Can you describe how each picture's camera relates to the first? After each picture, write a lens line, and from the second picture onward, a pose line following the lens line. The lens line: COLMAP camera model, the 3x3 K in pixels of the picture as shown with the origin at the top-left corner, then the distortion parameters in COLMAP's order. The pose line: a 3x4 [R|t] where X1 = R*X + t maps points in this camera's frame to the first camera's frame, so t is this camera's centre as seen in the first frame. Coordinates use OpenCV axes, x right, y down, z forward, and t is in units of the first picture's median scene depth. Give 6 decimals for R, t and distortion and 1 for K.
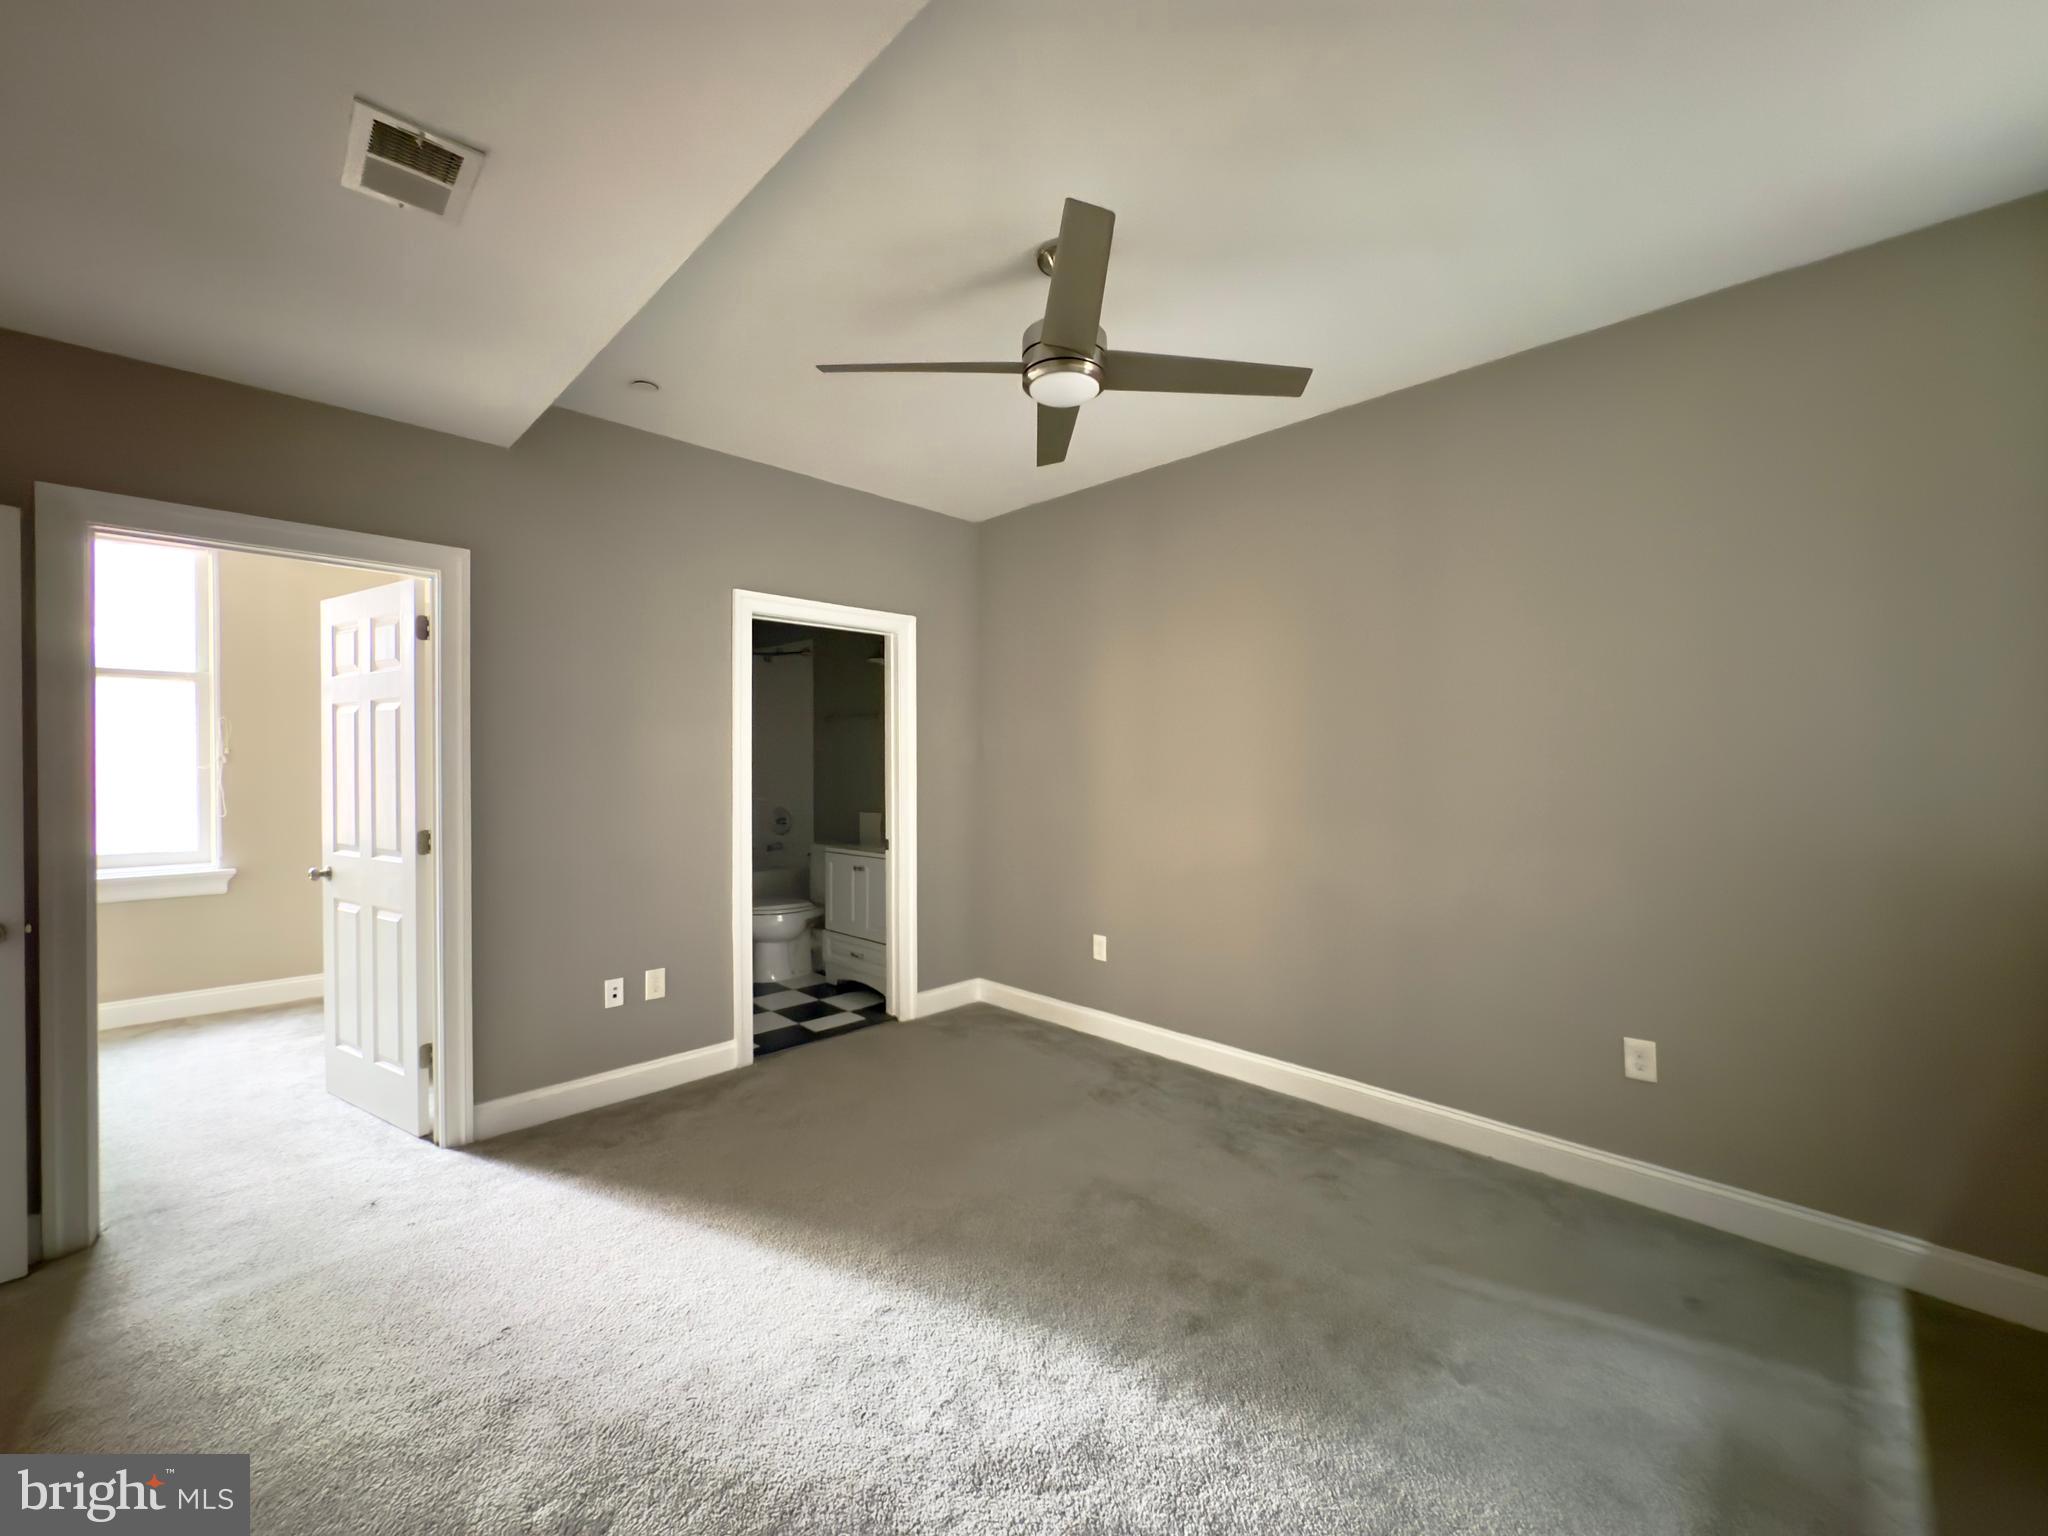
lens RADIAL K [[813.9, 0, 1025.5], [0, 813.9, 768.1], [0, 0, 1]] dist [-0.000120, 0.000020]
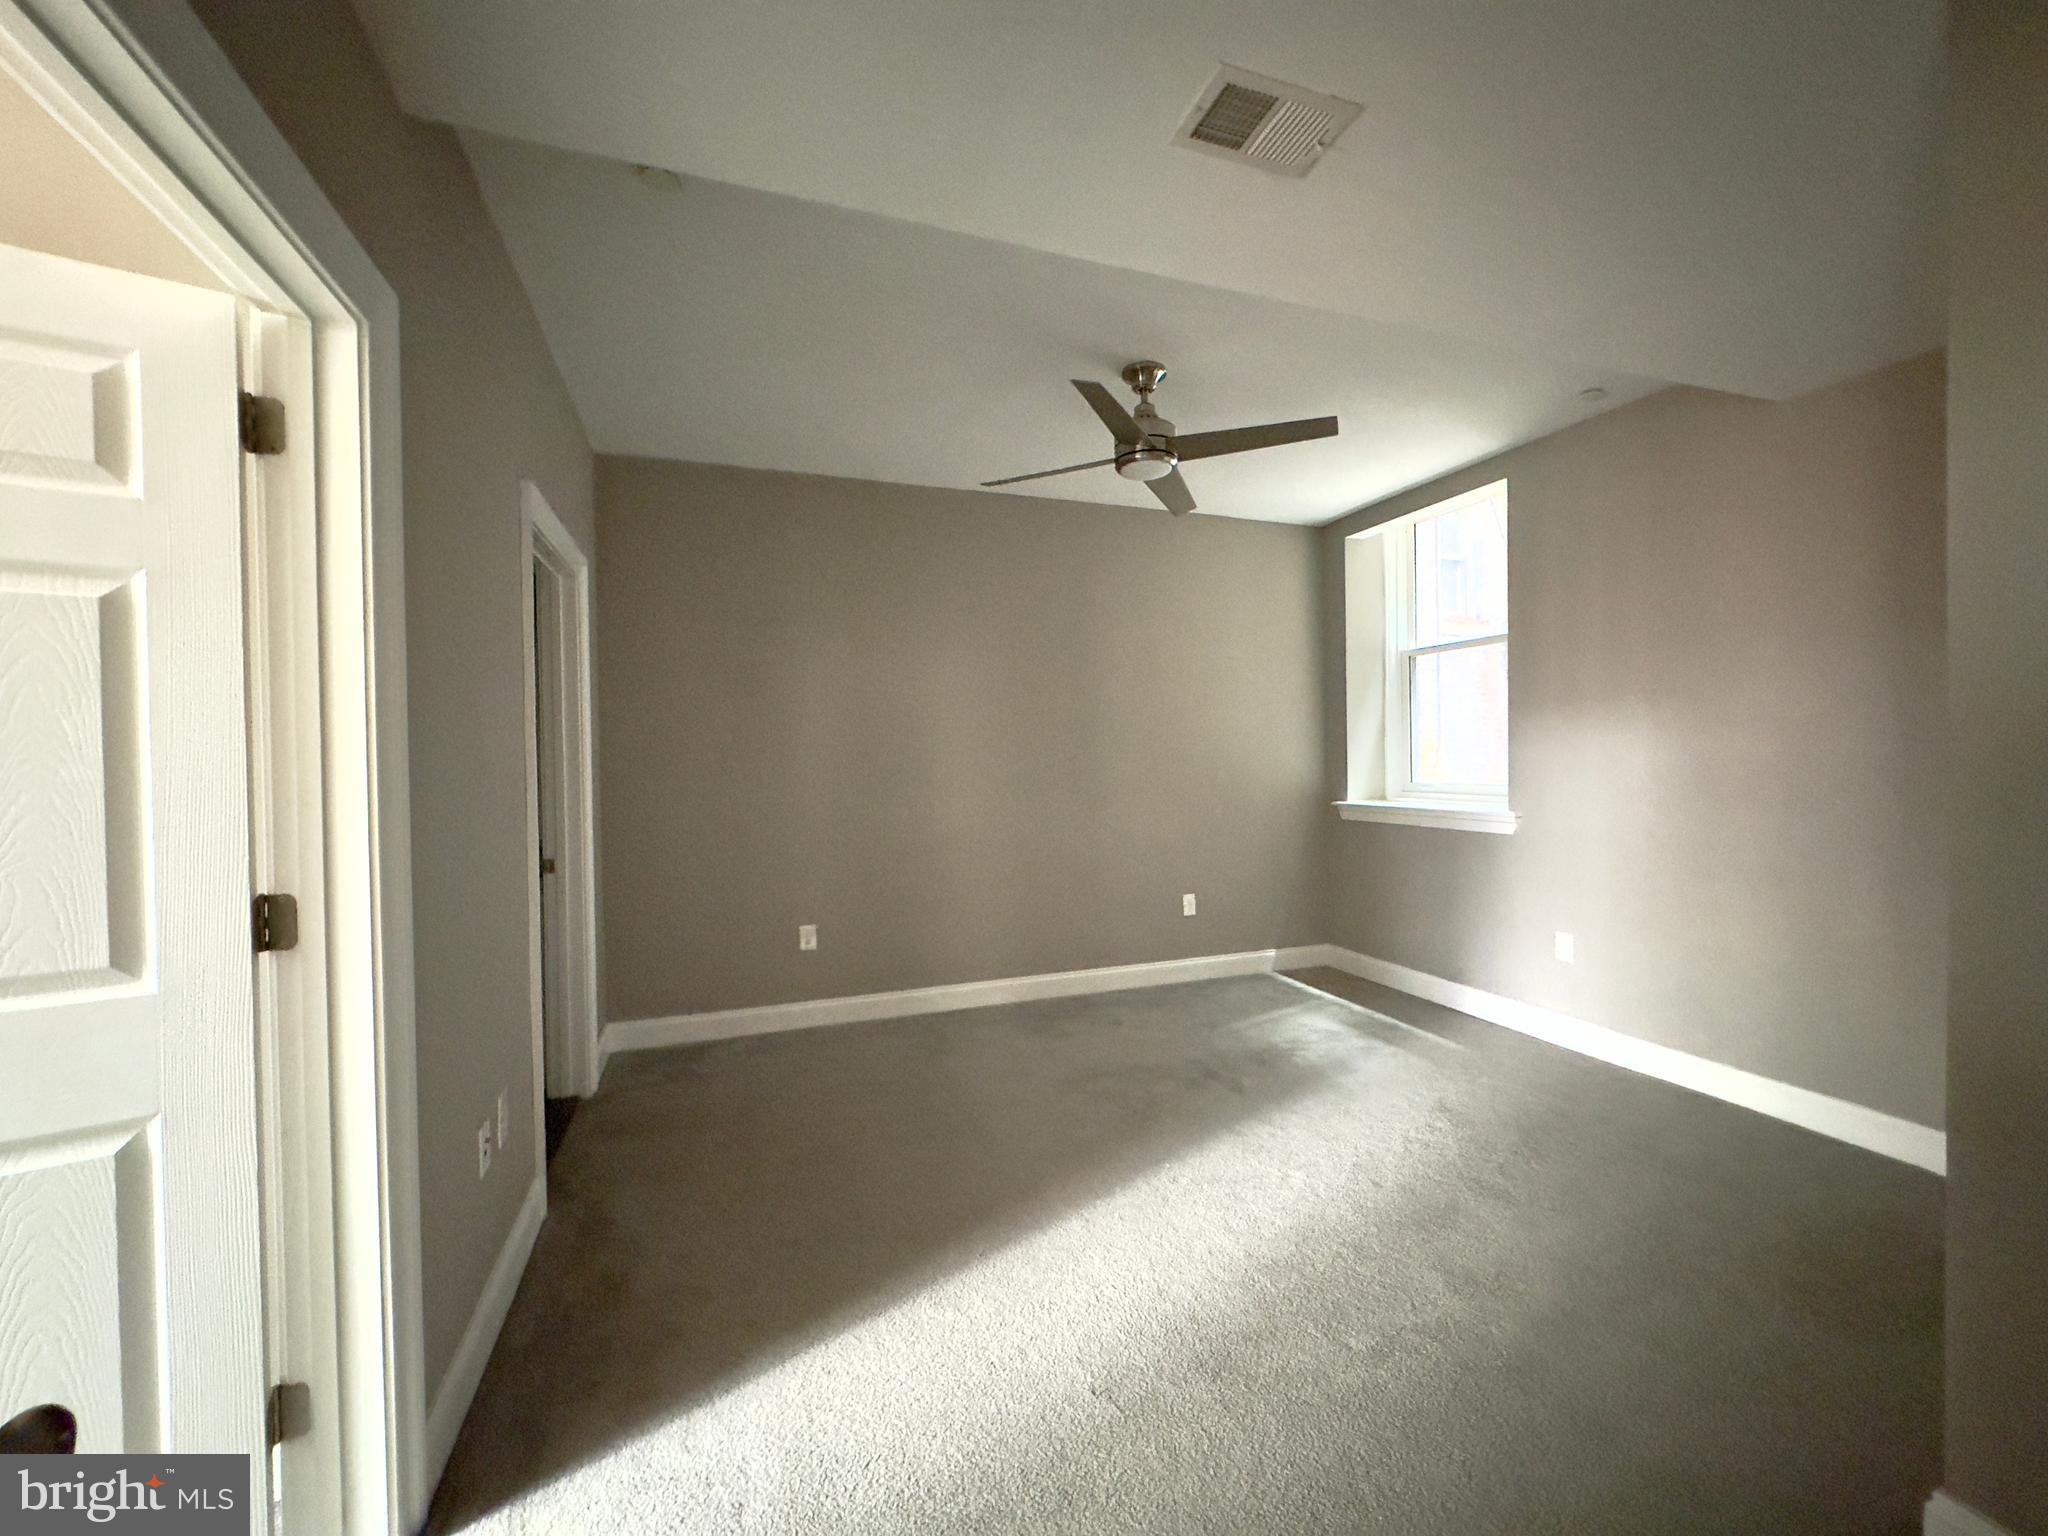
lens RADIAL K [[813.9, 0, 1025.5], [0, 813.9, 768.1], [0, 0, 1]] dist [-0.000120, 0.000020]
pose [[0.414770, -0.012056, 0.909847, -1.149706], [0.016602, 0.999846, 0.005680, 0.017626], [-0.909775, 0.012750, 0.414906, 0.554110]]
